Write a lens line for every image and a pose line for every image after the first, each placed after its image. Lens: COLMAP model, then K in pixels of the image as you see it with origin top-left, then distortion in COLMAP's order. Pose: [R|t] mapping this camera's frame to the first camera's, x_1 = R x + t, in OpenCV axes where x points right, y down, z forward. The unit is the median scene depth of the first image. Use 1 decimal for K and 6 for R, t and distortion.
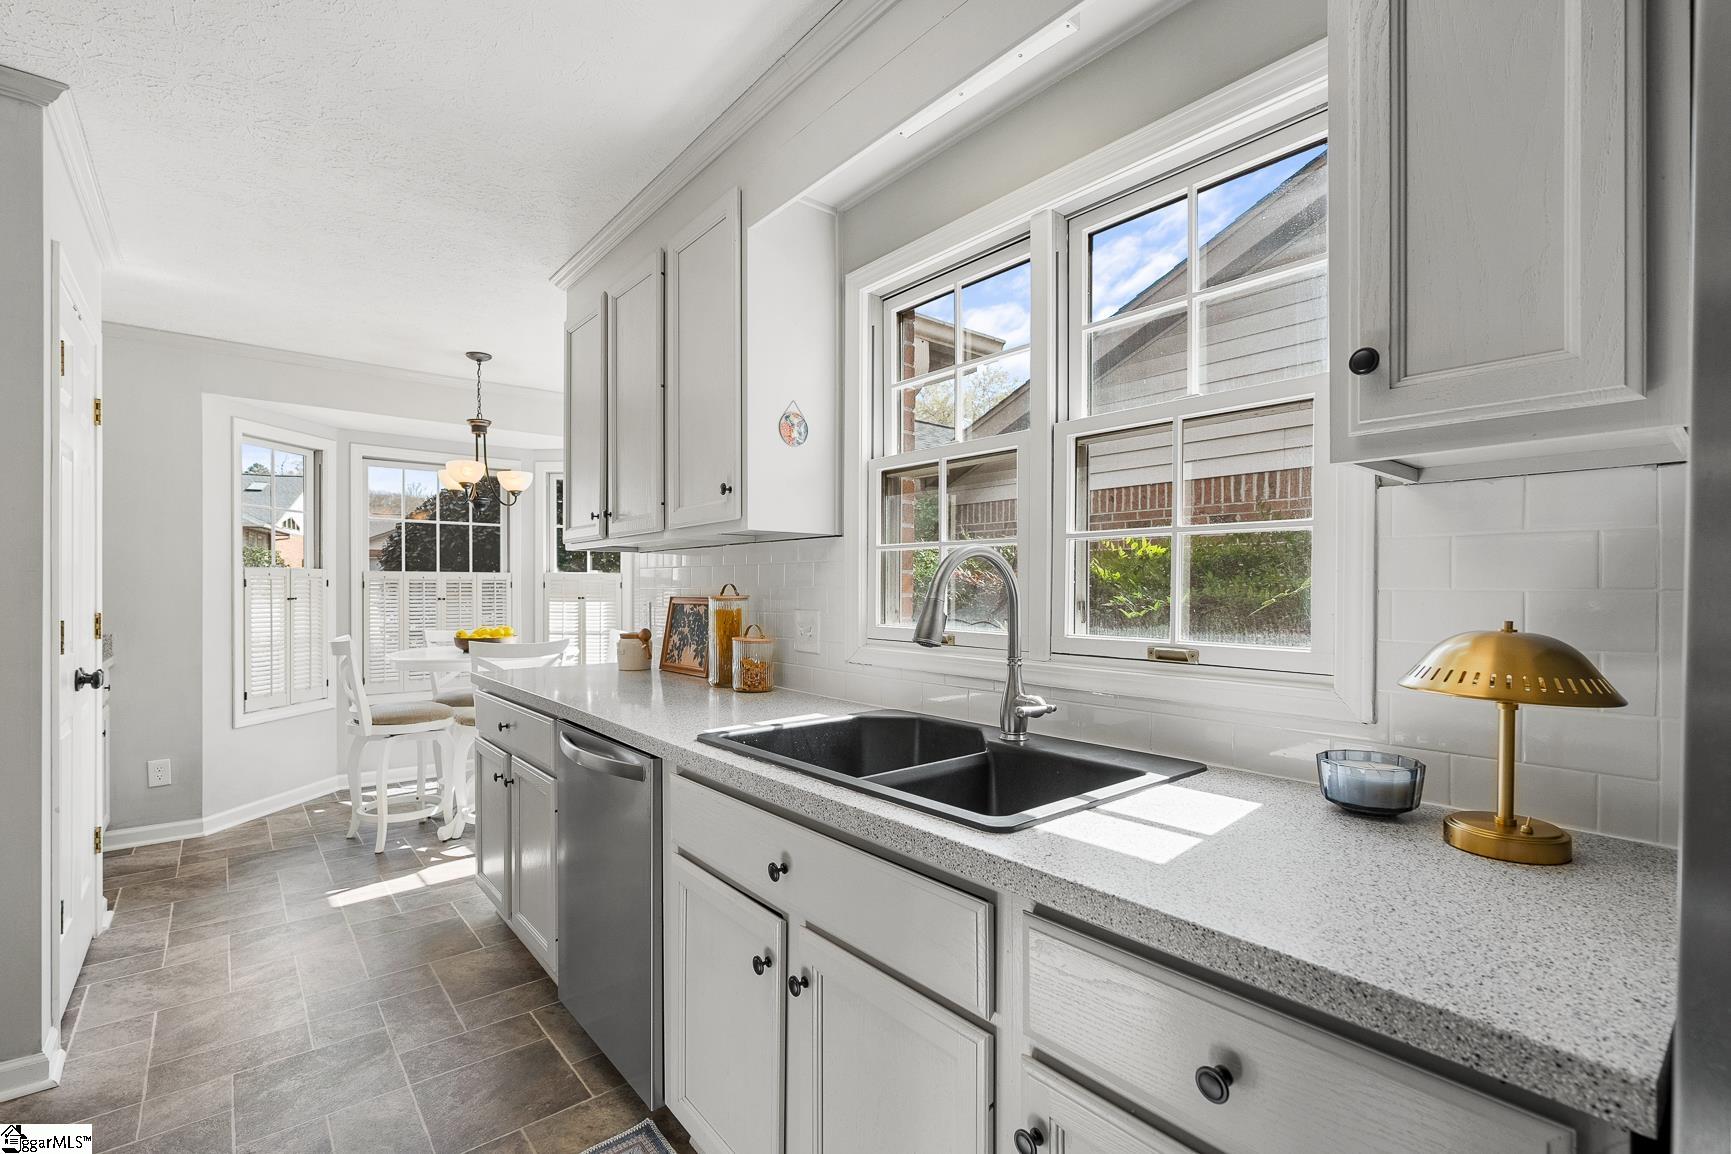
lens RADIAL K [[774.9, 0, 865.8], [0, 774.9, 591.4], [0, 0, 1]] dist [-0.015105, 0.004409]
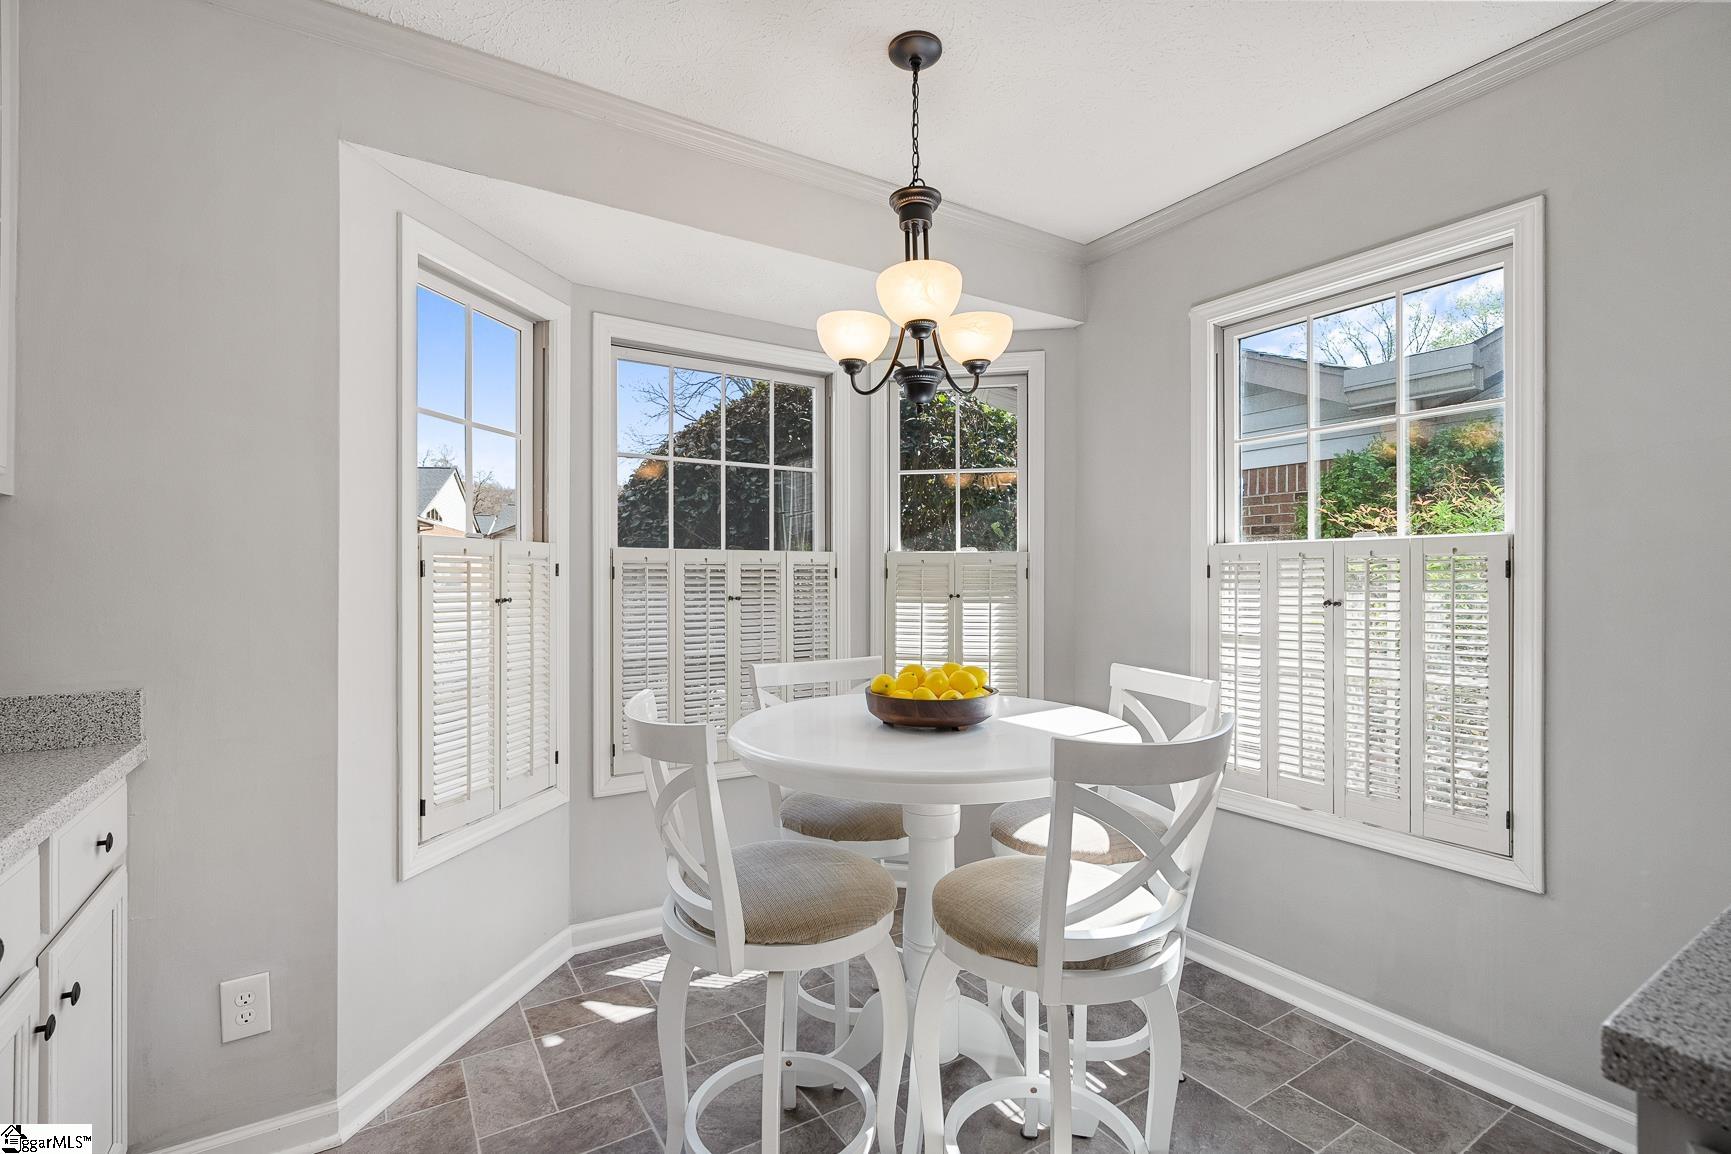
lens RADIAL K [[774.9, 0, 860.1], [0, 774.9, 572.0], [0, 0, 1]] dist [-0.015105, 0.004409]
pose [[0.991747, -0.005990, -0.128073, -0.759459], [0.004119, 0.999881, -0.014863, -0.000563], [0.128147, 0.014212, 0.991653, 0.893136]]
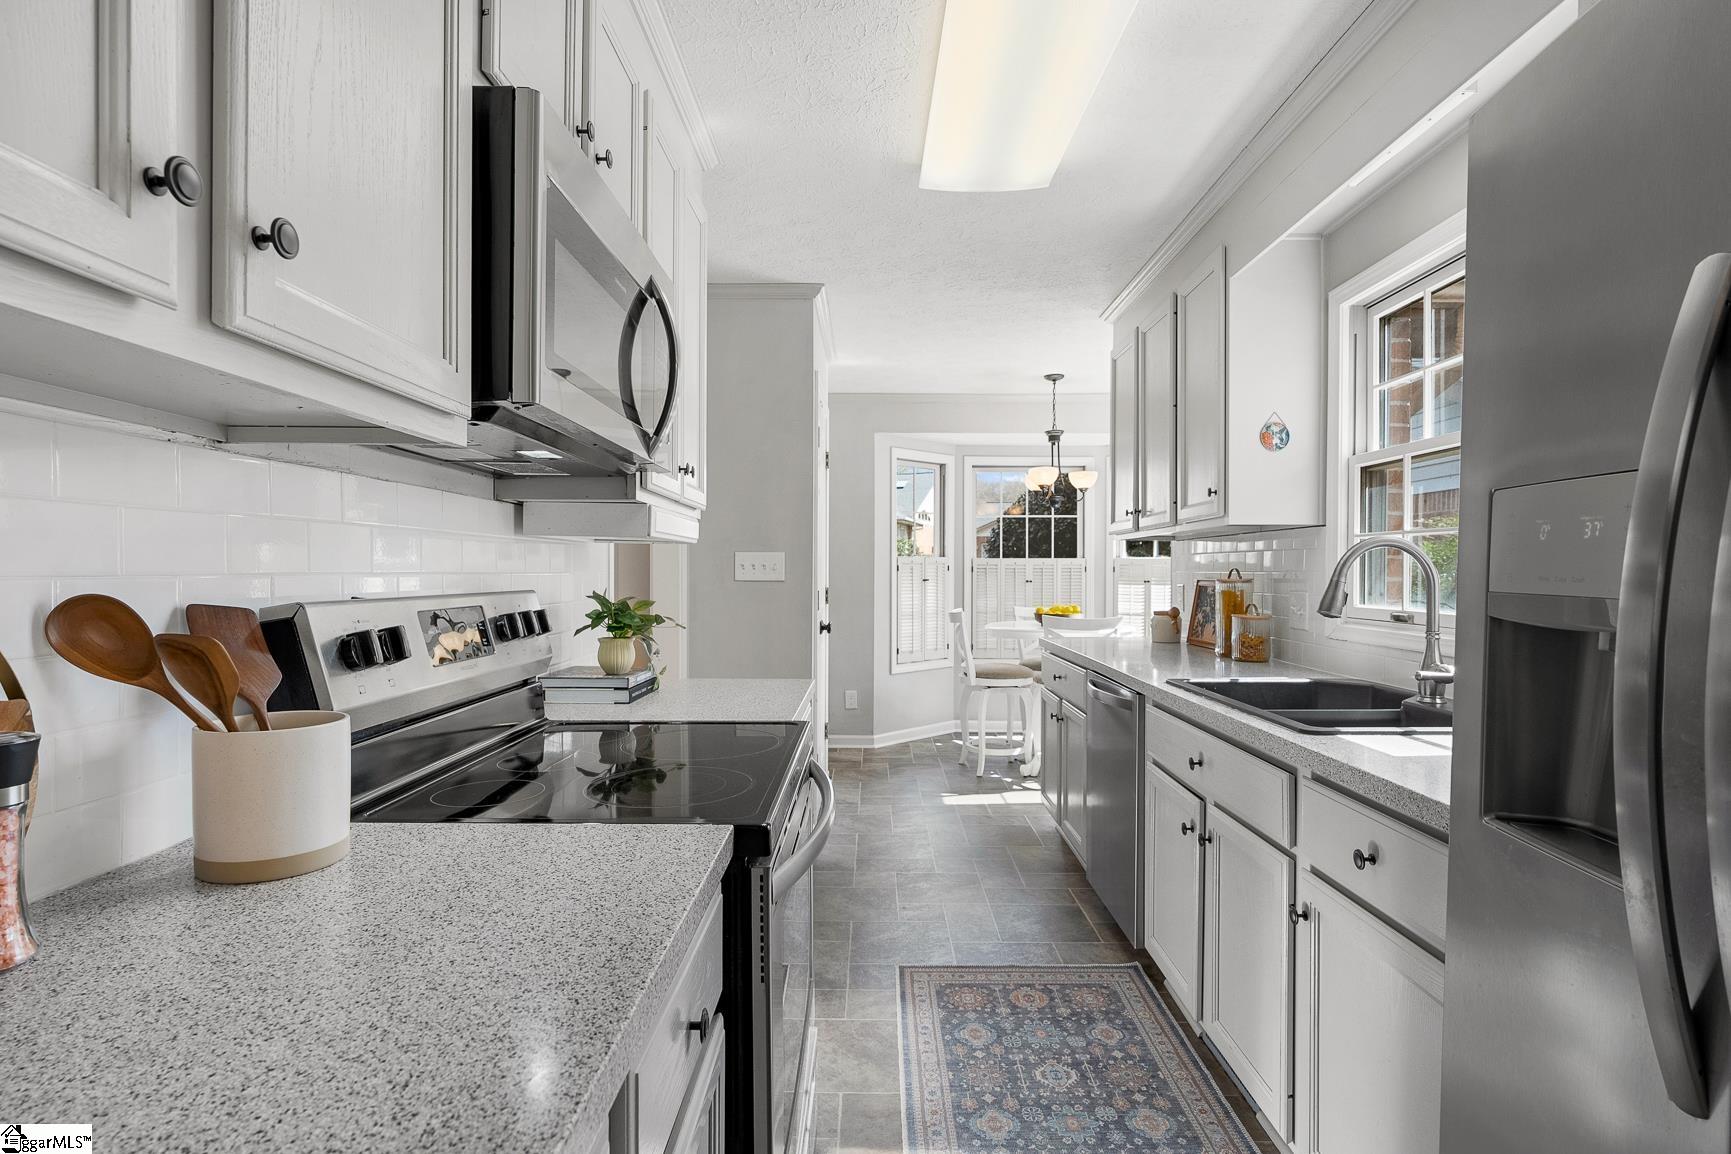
lens RADIAL K [[885.0, 0, 869.0], [0, 885.0, 583.1], [0, 0, 1]] dist [0.003750, 0.000369]
pose [[0.763208, 0.008510, -0.646097, 0.262277], [-0.003599, 0.999954, 0.008919, 0.002134], [0.646143, -0.004482, 0.763203, -0.361712]]
